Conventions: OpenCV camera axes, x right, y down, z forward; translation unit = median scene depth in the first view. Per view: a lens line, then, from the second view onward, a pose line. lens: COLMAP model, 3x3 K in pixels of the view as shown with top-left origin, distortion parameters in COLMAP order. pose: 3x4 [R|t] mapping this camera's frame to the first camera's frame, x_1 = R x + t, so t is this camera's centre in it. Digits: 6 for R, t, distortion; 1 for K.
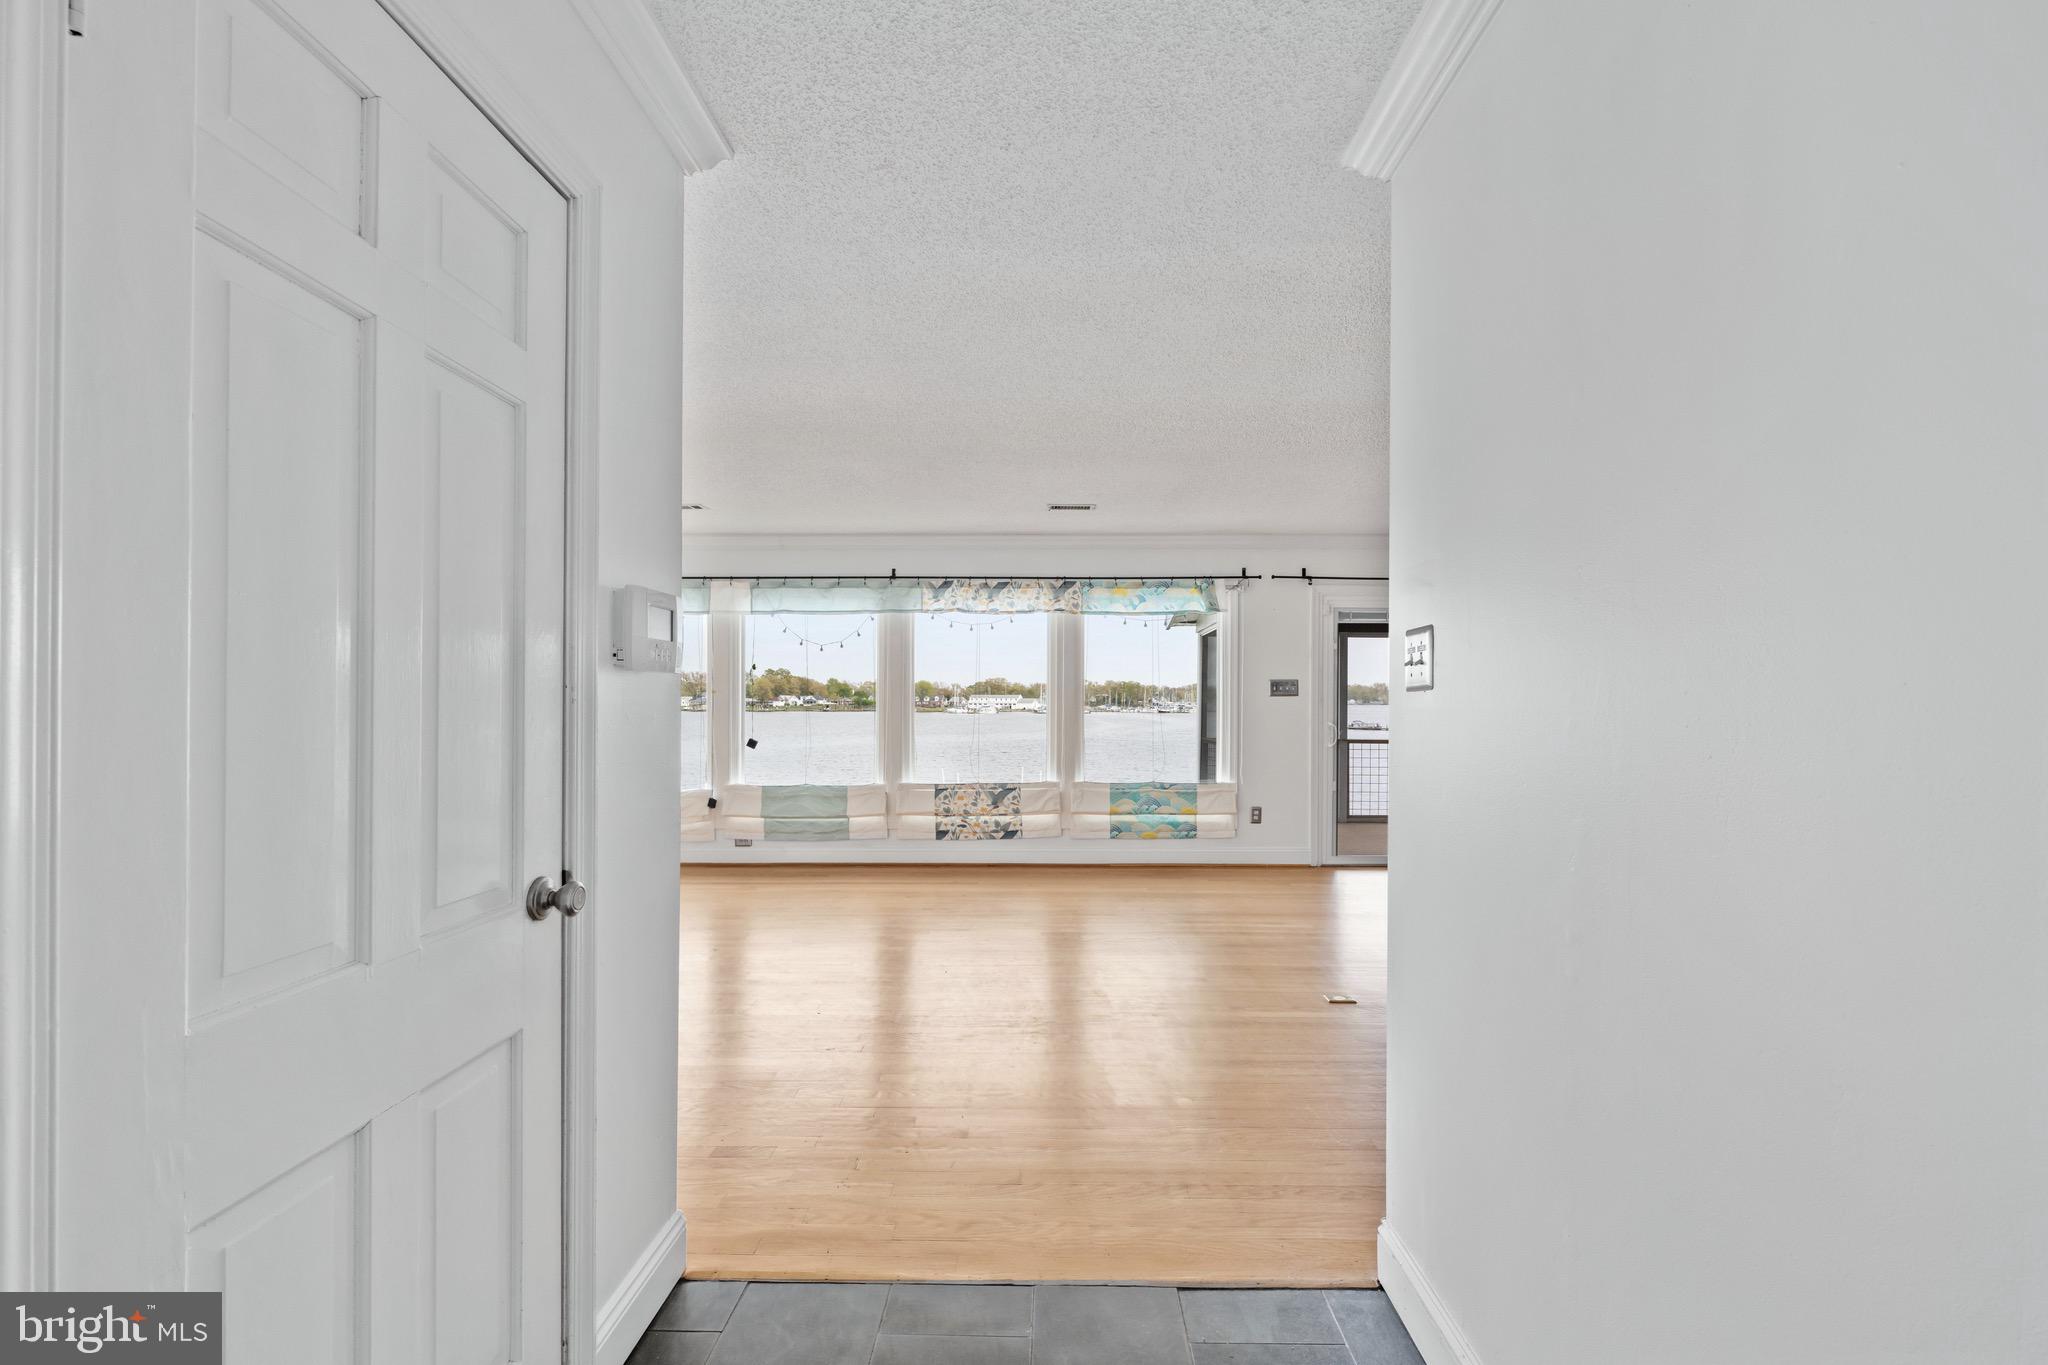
lens RADIAL K [[822.9, 0, 1057.4], [0, 822.9, 700.1], [0, 0, 1]] dist [-0.004587, -0.000046]
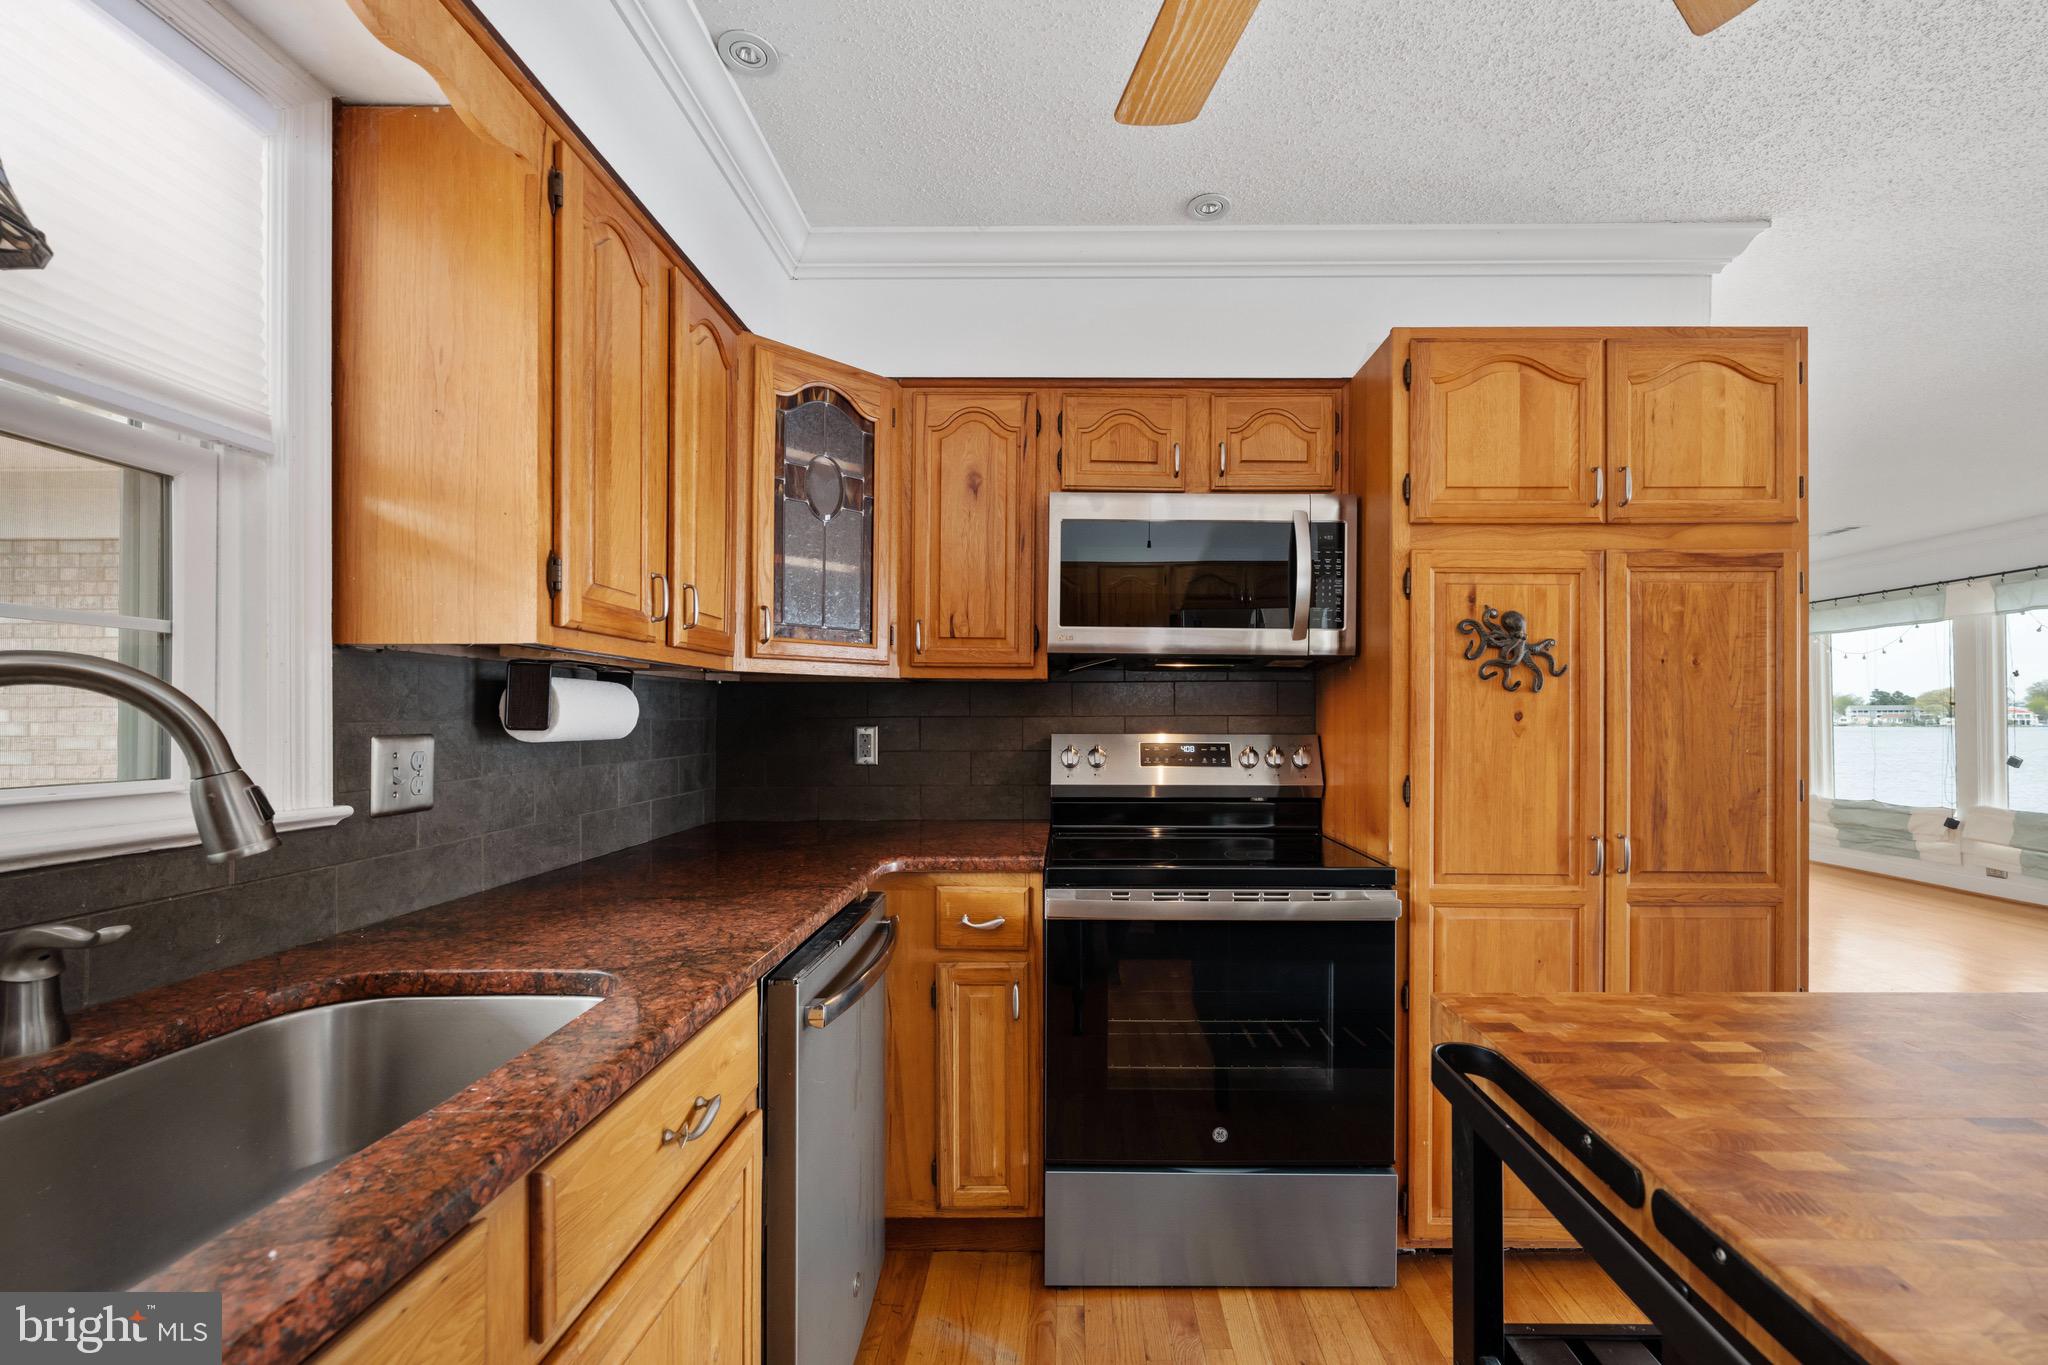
lens RADIAL K [[827.3, 0, 1086.3], [0, 827.3, 707.2], [0, 0, 1]] dist [-0.001021, 0.000867]
pose [[-0.013315, -0.010641, -0.999855, 0.528718], [0.003849, 0.999935, -0.010693, 0.000215], [0.999904, -0.003991, -0.013274, 0.030985]]
